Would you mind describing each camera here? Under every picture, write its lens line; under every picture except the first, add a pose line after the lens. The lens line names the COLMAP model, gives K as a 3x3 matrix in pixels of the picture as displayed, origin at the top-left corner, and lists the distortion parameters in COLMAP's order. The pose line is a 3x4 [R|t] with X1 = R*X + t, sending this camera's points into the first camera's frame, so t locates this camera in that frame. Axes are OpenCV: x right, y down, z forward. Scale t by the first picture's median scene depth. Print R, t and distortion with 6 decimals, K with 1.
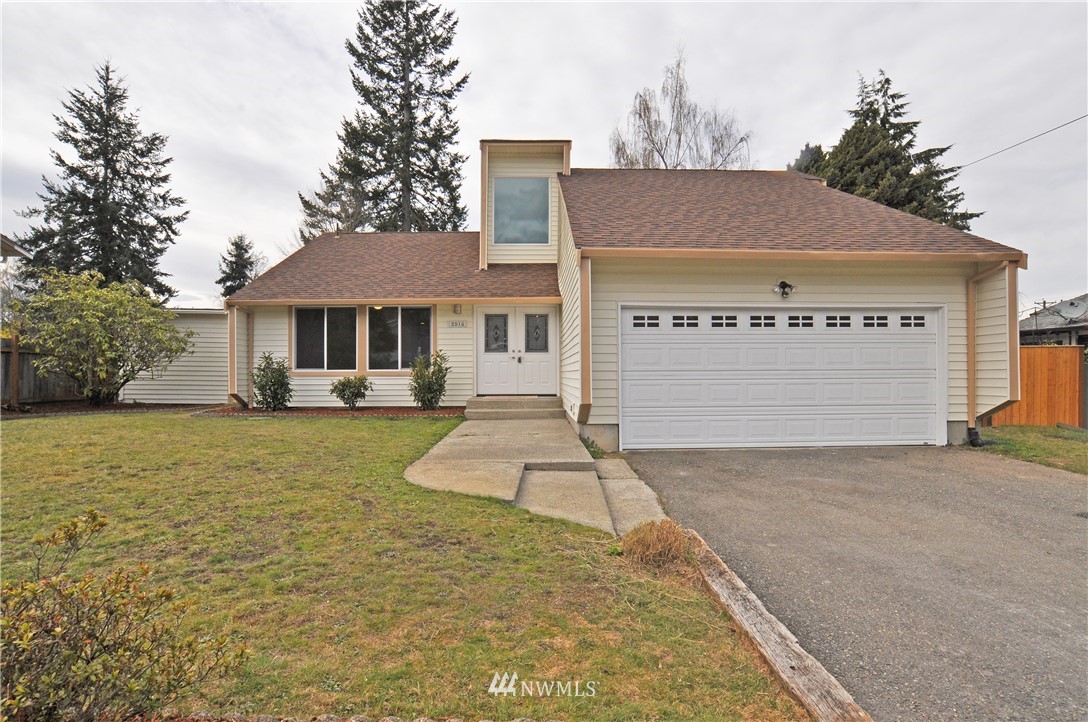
lens RADIAL K [[551.1, 0, 544.0], [0, 551.1, 361.0], [0, 0, 1]] dist [0.003302, 0.000263]
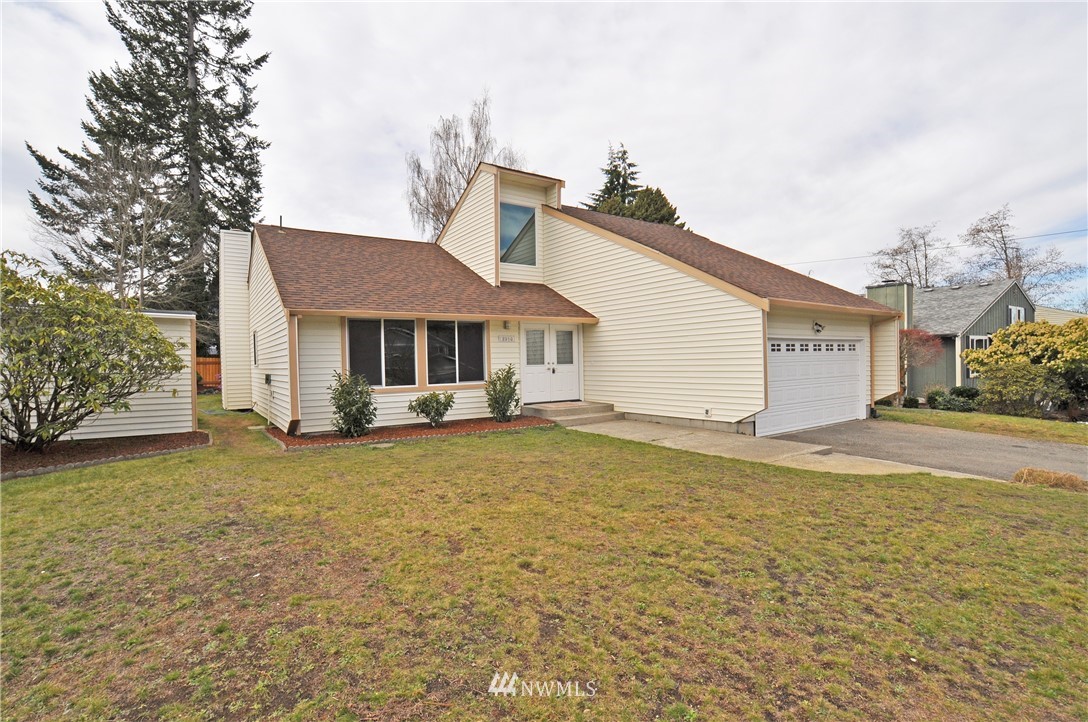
lens RADIAL K [[523.3, 0, 544.0], [0, 523.3, 361.0], [0, 0, 1]] dist [-0.079492, 0.075641]
pose [[0.853330, -0.009412, 0.521286, -0.535871], [0.006846, 0.999953, 0.006849, -0.025990], [-0.521326, -0.002275, 0.853355, 0.078743]]
